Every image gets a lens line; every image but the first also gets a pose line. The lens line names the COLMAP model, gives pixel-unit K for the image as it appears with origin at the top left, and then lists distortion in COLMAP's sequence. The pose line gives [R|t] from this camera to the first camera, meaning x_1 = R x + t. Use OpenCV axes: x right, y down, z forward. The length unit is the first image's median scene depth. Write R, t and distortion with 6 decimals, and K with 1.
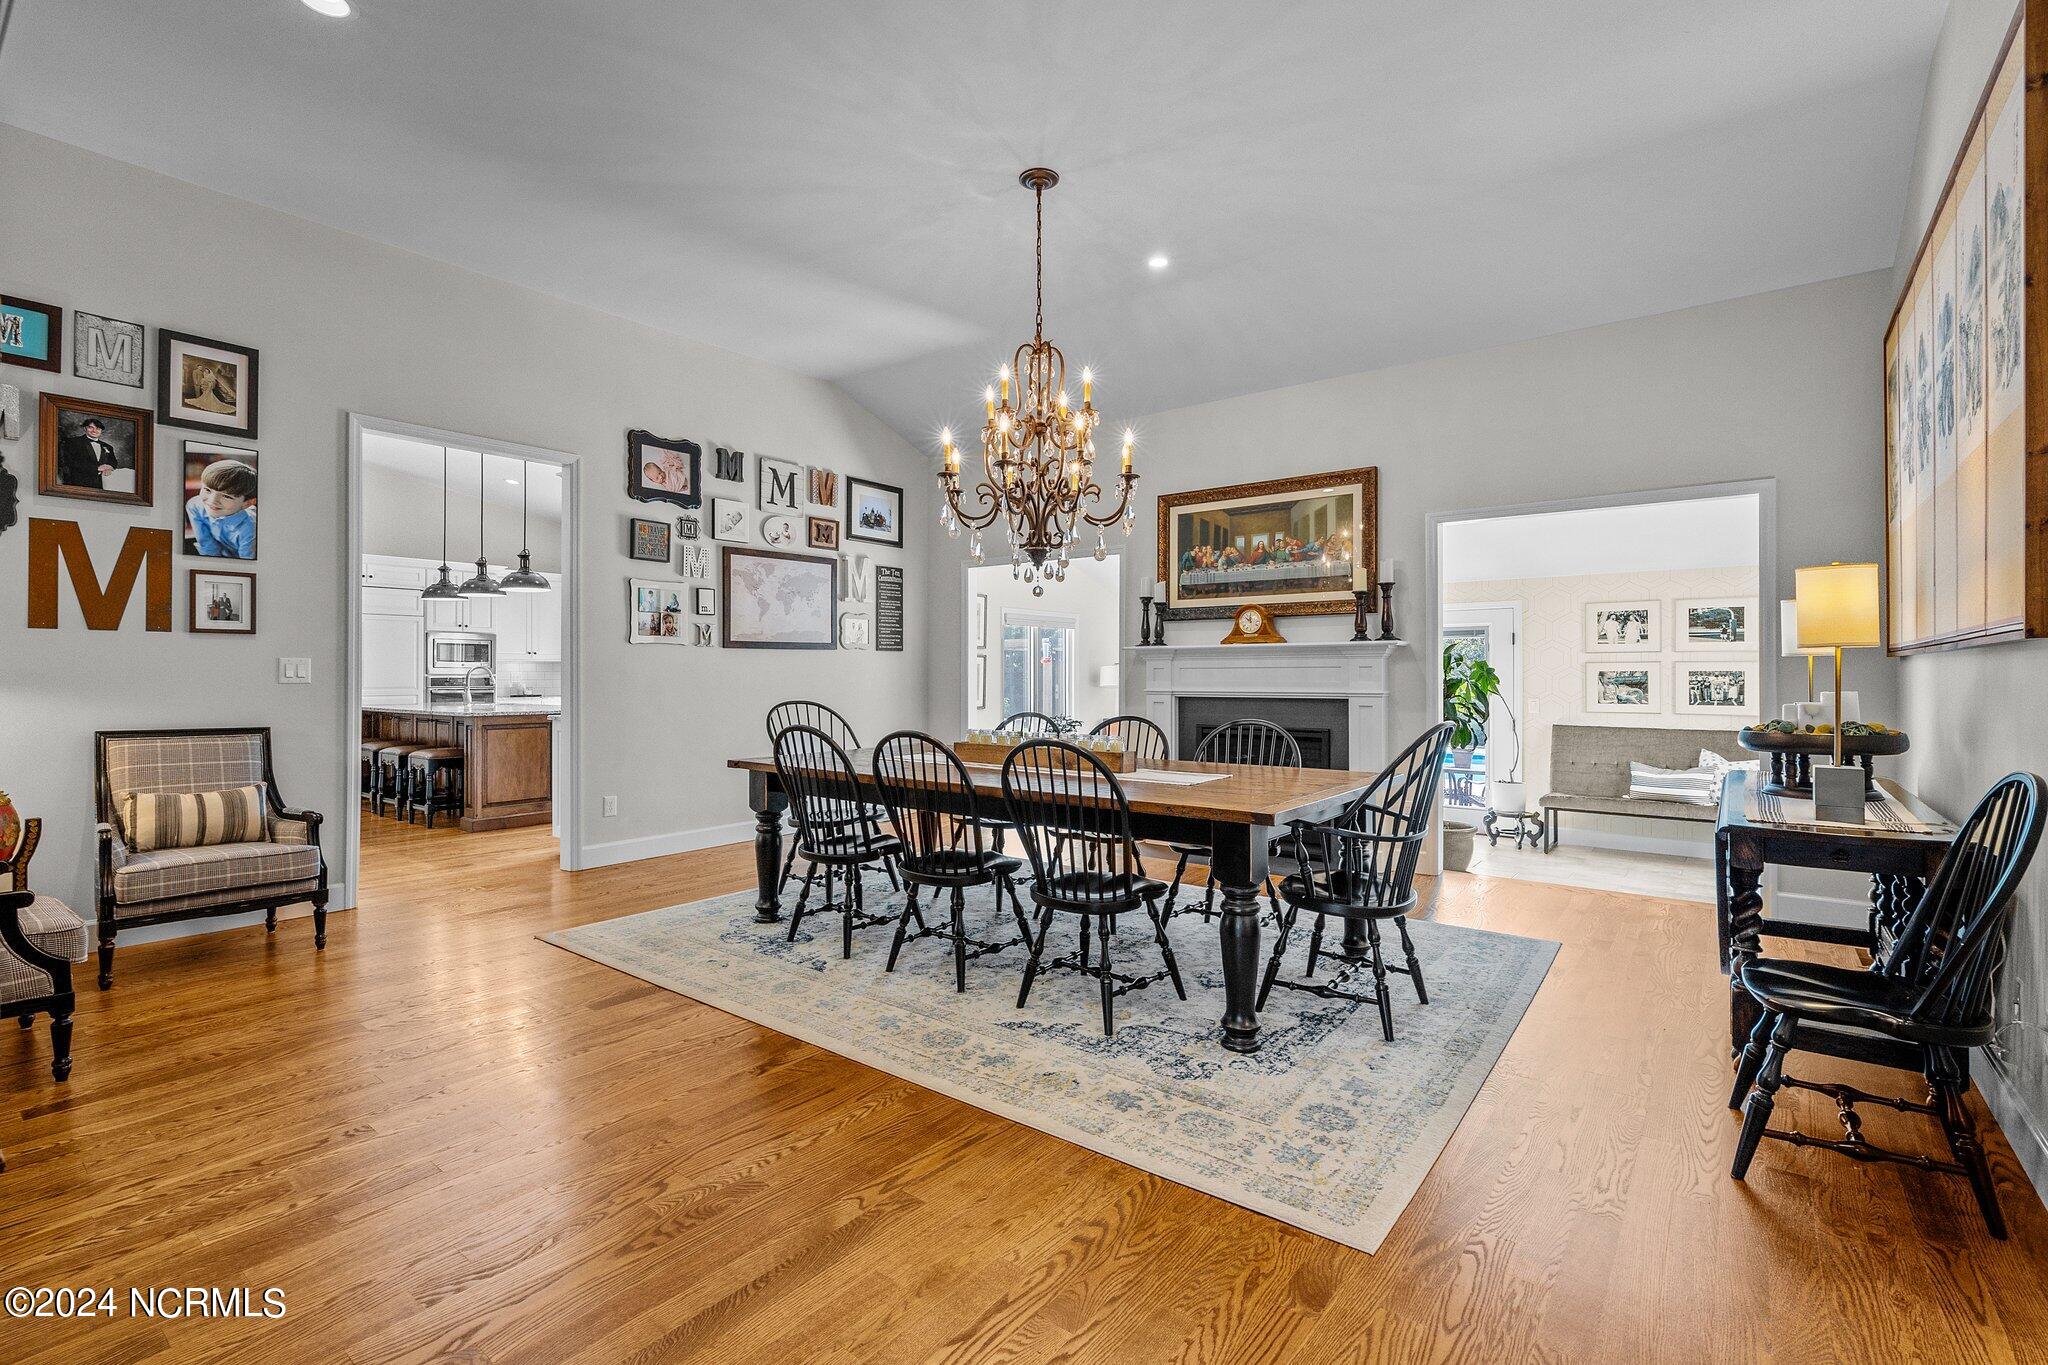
lens RADIAL K [[930.8, 0, 1026.2], [0, 930.8, 683.1], [0, 0, 1]] dist [0.001416, 0.000317]
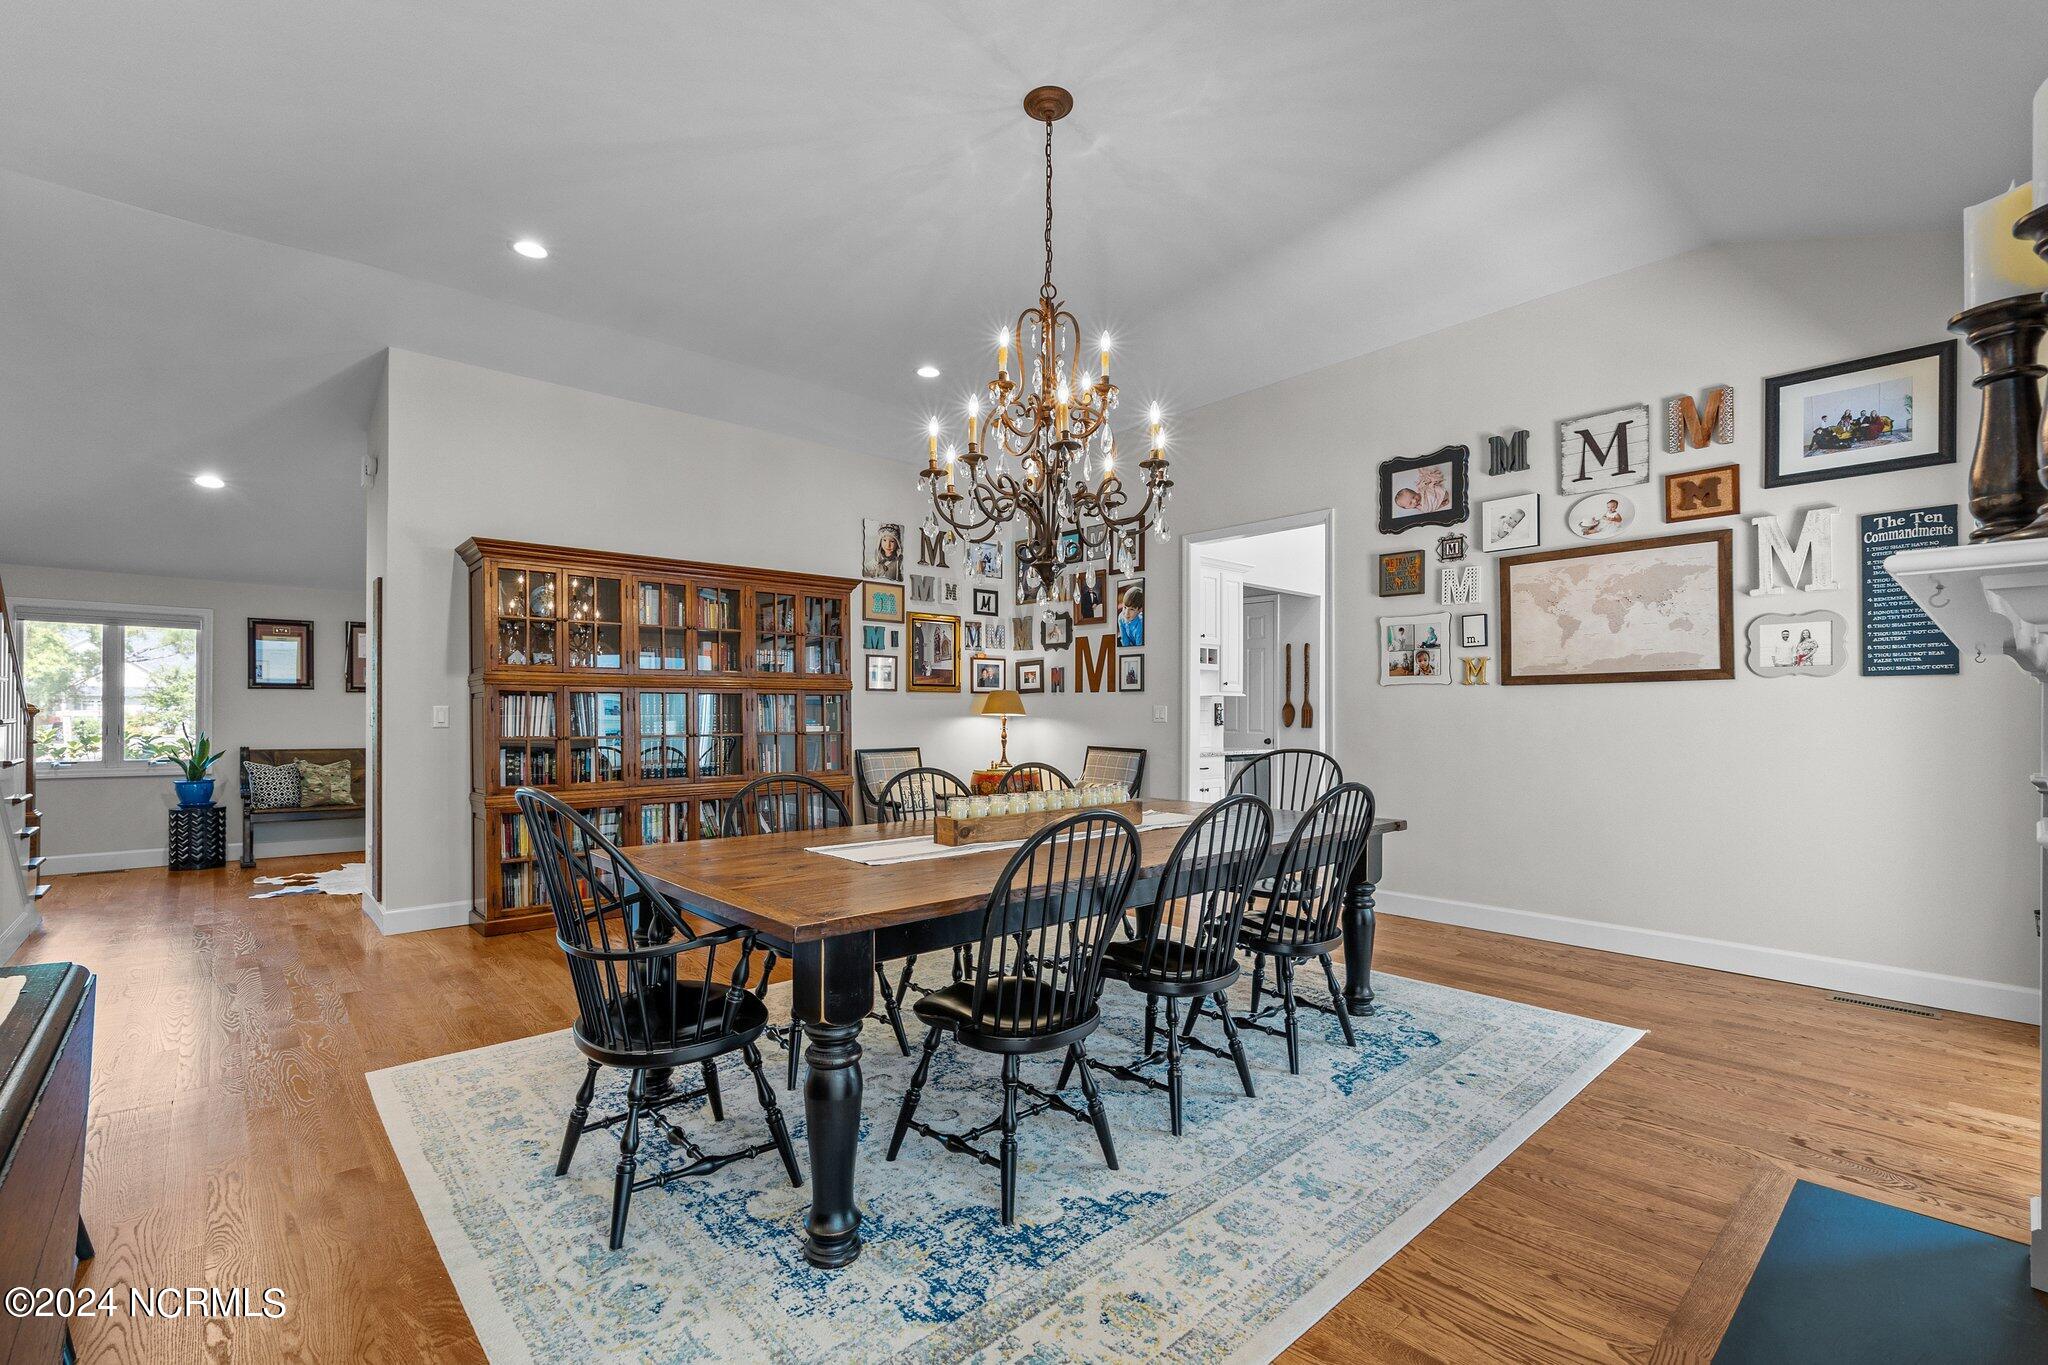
lens RADIAL K [[888.9, 0, 1016.5], [0, 888.9, 708.9], [0, 0, 1]] dist [0.002207, -0.000144]
pose [[-0.176560, 0.008443, -0.984254, 0.518324], [0.000118, 0.999963, 0.008556, -0.025118], [0.984290, 0.001394, -0.176555, 0.752904]]
